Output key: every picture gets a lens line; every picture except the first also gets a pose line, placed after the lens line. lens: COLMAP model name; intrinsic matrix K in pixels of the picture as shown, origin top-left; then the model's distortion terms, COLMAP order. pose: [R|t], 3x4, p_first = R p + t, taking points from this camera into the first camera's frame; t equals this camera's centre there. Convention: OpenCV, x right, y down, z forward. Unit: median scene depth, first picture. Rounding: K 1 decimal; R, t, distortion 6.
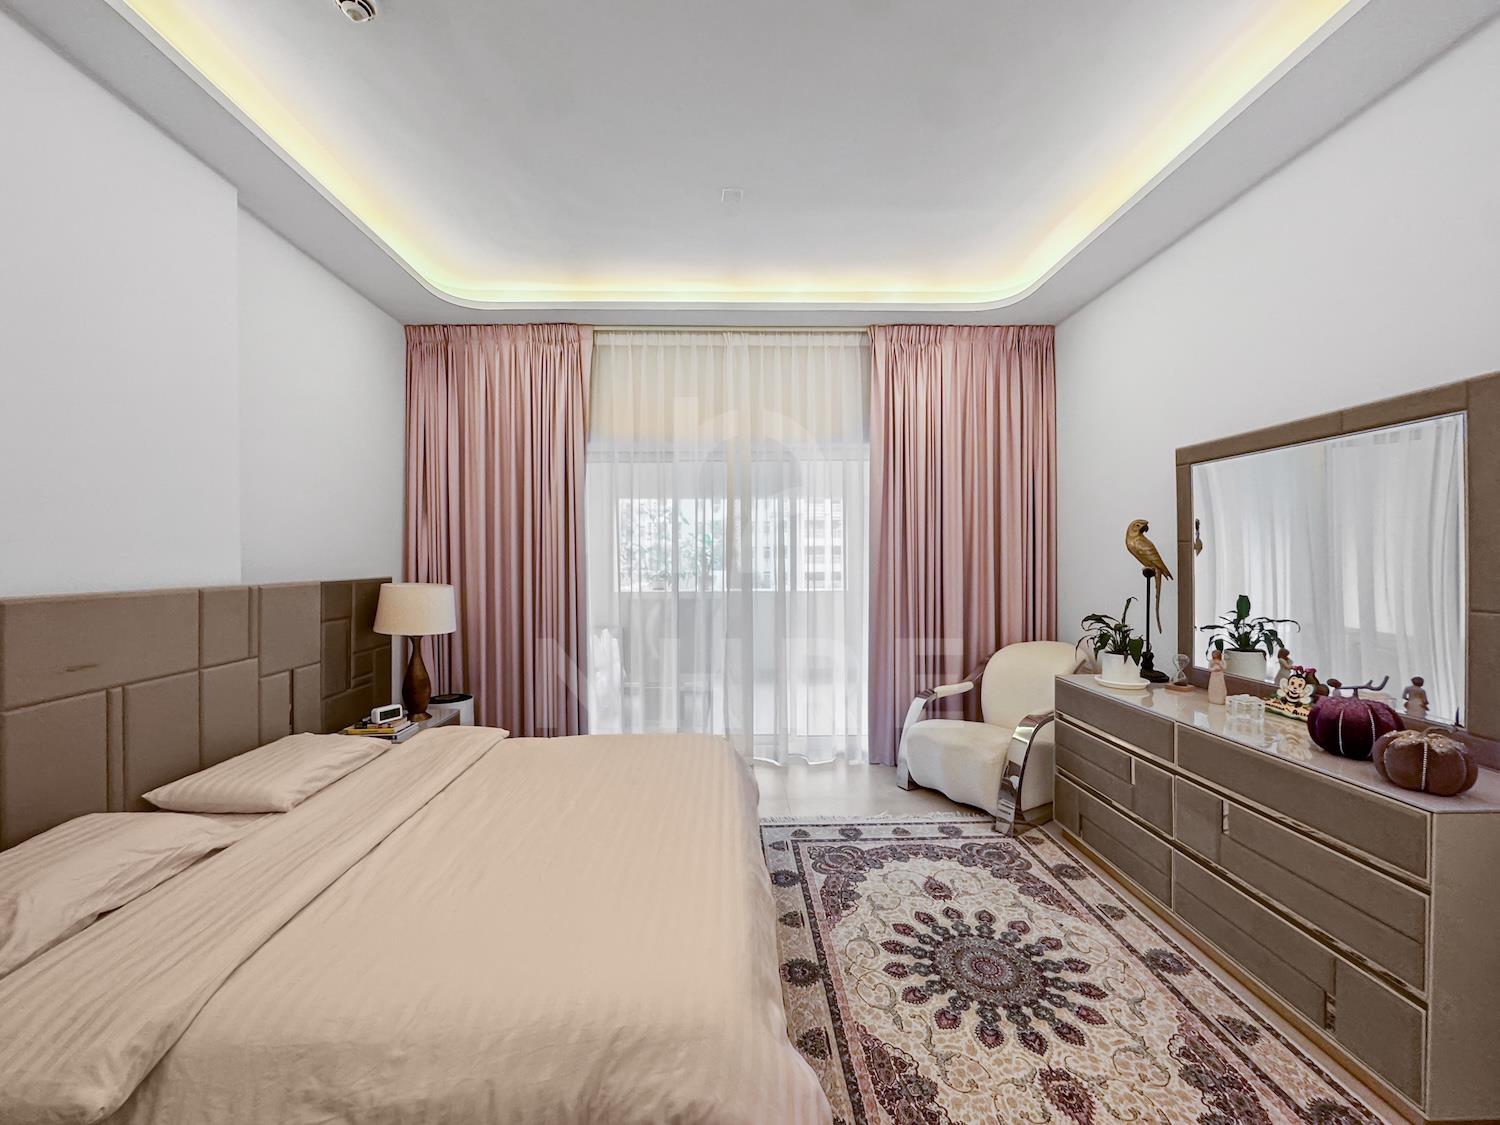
lens RADIAL K [[600.8, 0, 762.2], [0, 600.8, 564.8], [0, 0, 1]] dist [-0.003057, 0.000172]
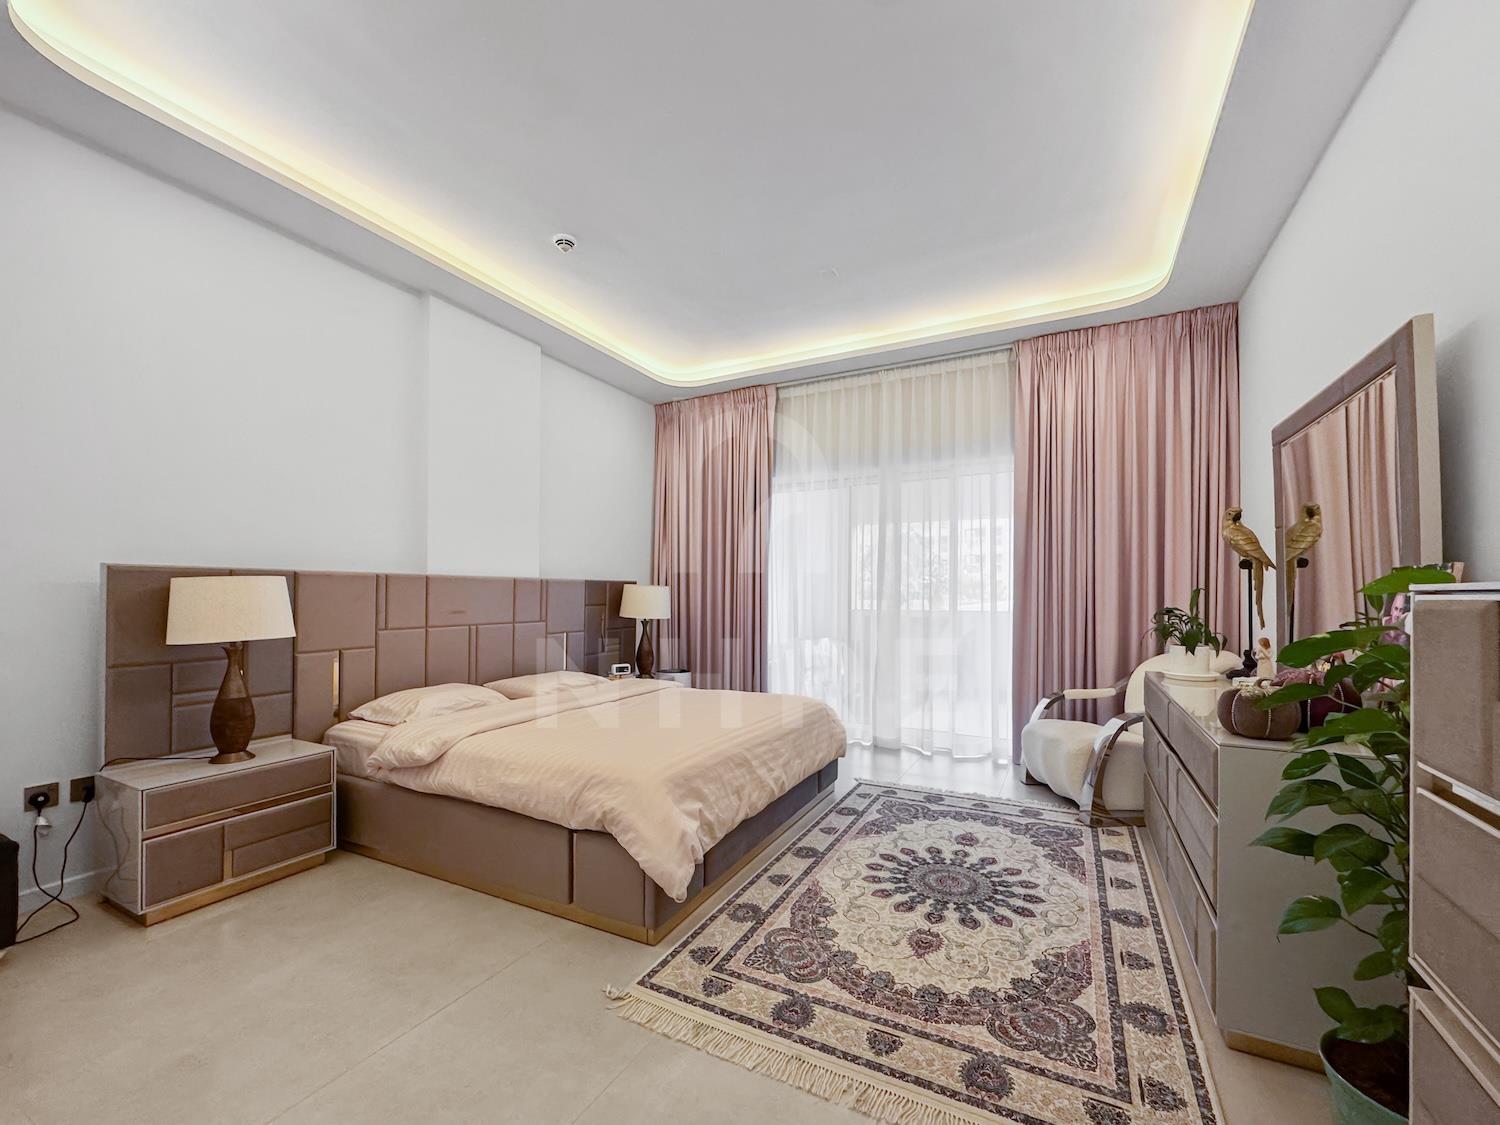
lens RADIAL K [[600.8, 0, 761.9], [0, 600.8, 586.9], [0, 0, 1]] dist [-0.003057, 0.000172]
pose [[0.883244, -0.000769, -0.468913, 0.382808], [-0.006869, 0.999870, -0.014579, 0.061645], [0.468863, 0.016098, 0.883124, -0.160043]]
